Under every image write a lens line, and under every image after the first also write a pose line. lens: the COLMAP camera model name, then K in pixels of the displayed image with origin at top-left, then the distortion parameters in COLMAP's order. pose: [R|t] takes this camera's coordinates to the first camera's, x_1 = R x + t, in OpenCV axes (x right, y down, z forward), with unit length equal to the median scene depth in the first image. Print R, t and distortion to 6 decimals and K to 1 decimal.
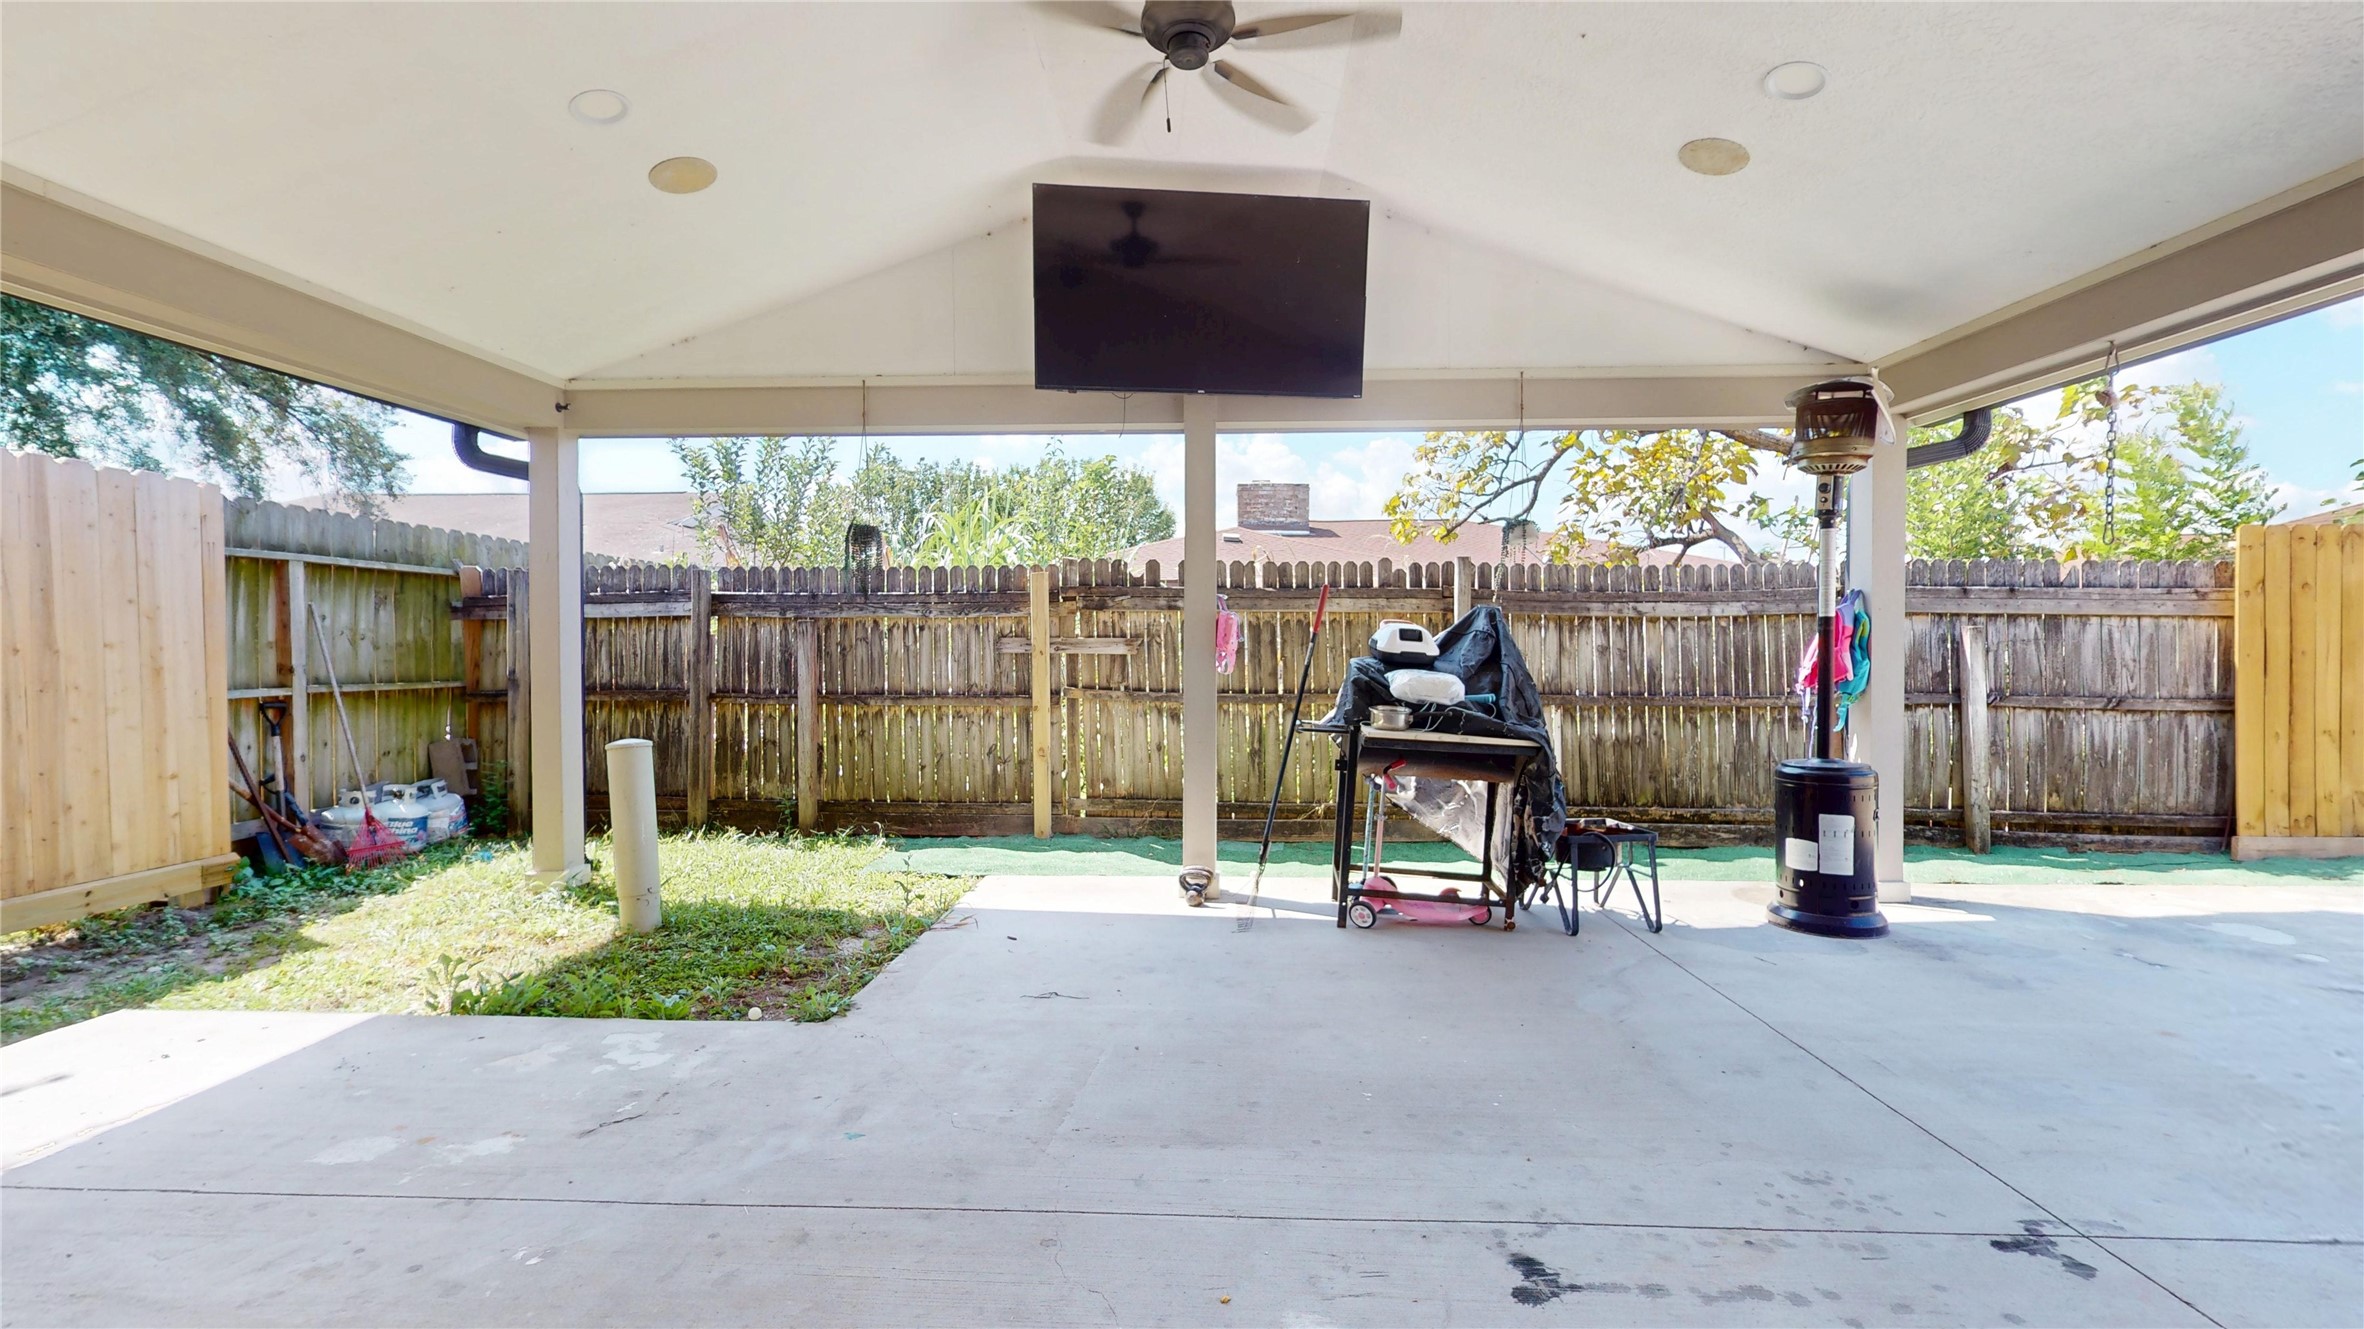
lens RADIAL K [[864.0, 0, 1182.0], [0, 864.0, 666.1], [0, 0, 1]] dist [-0.000049, -0.000059]
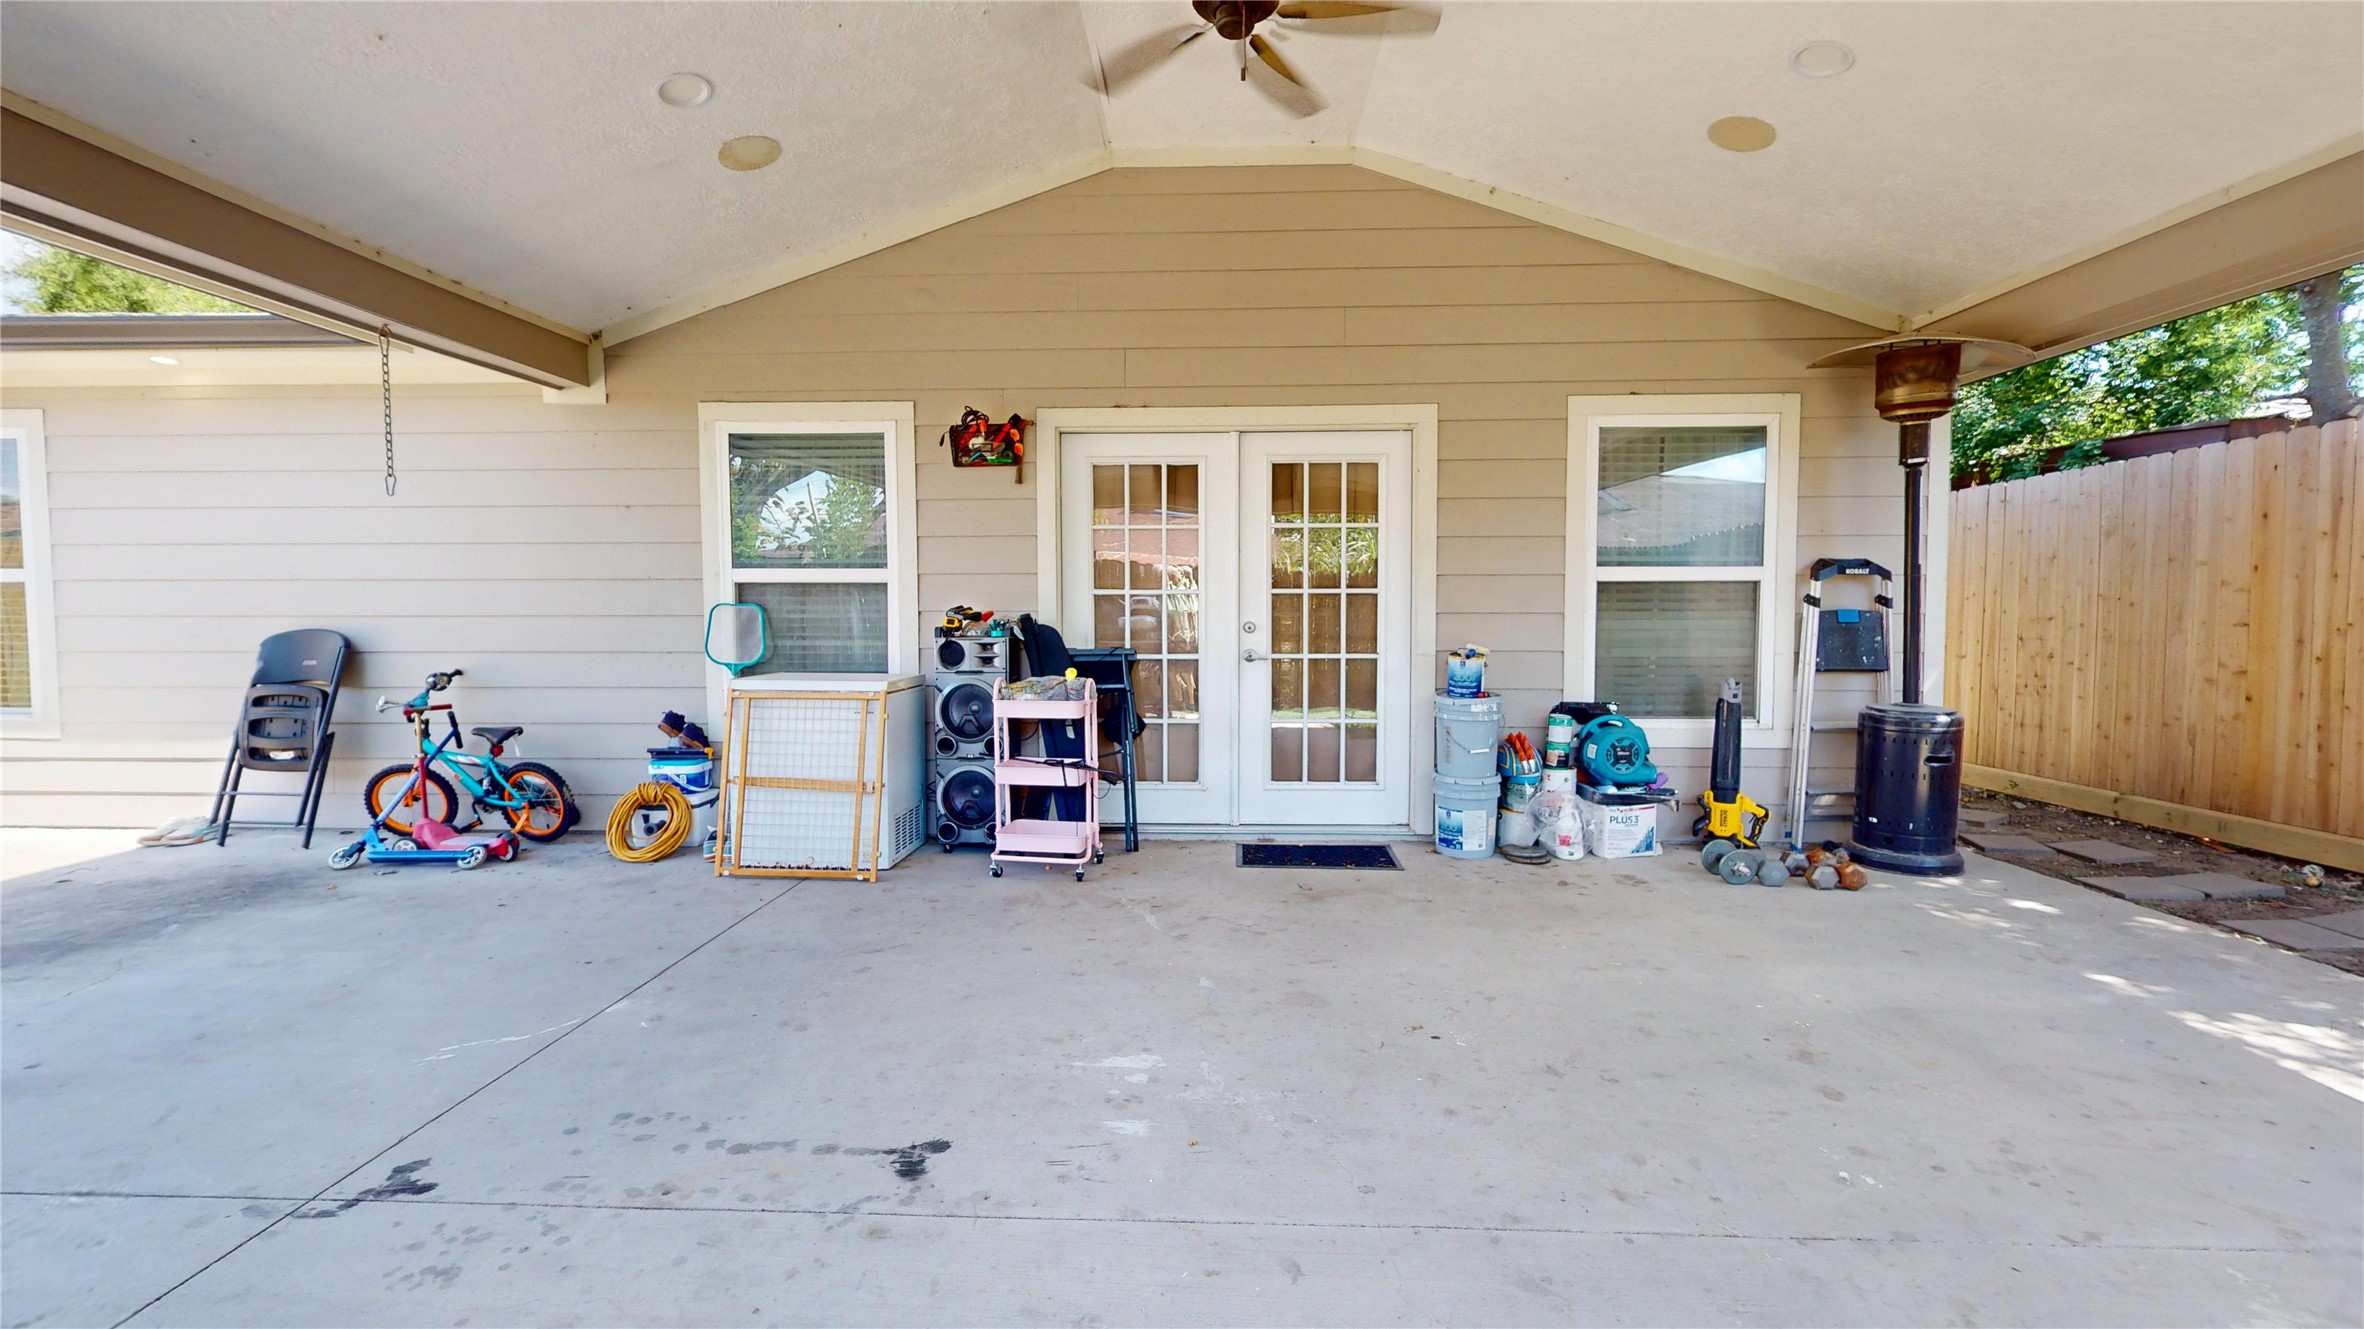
lens RADIAL K [[864.0, 0, 1182.0], [0, 864.0, 666.1], [0, 0, 1]] dist [-0.000049, -0.000059]
pose [[-0.999992, 0.002231, -0.003210, 0.062522], [0.002012, 0.997782, 0.066541, -0.005841], [0.003351, 0.066534, -0.997779, 1.992627]]
